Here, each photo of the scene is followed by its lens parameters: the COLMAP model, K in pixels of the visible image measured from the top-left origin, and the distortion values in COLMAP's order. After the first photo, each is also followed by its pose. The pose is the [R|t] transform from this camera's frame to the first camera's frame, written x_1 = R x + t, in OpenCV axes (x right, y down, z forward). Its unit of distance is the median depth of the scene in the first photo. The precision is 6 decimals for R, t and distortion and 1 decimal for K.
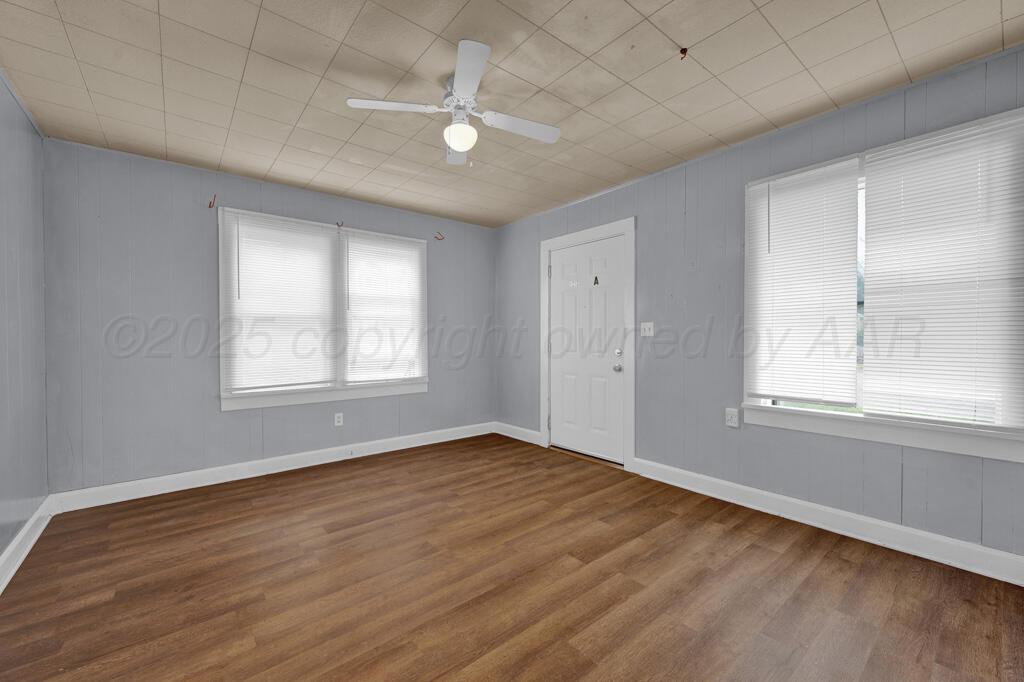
lens RADIAL K [[411.3, 0, 511.6], [0, 411.3, 346.1], [0, 0, 1]] dist [0.002251, 0.000182]
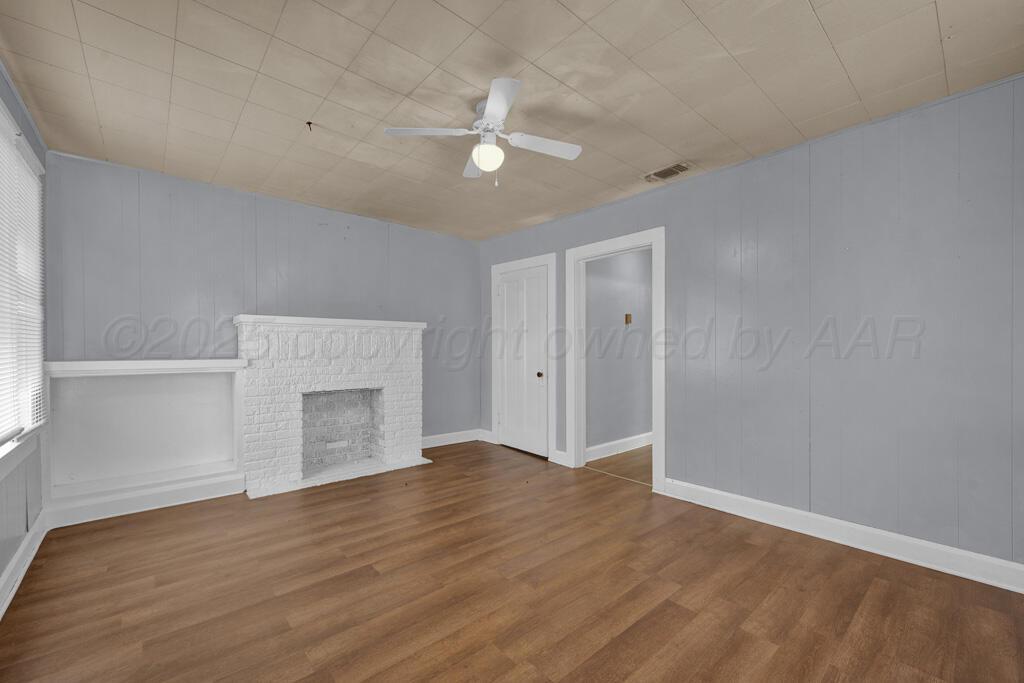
lens RADIAL K [[411.3, 0, 509.1], [0, 411.3, 345.9], [0, 0, 1]] dist [0.002251, 0.000182]
pose [[-0.999596, 0.001607, -0.028376, -0.129363], [0.001093, 0.999835, 0.018124, -0.040050], [0.028401, 0.018086, -0.999433, 1.832602]]
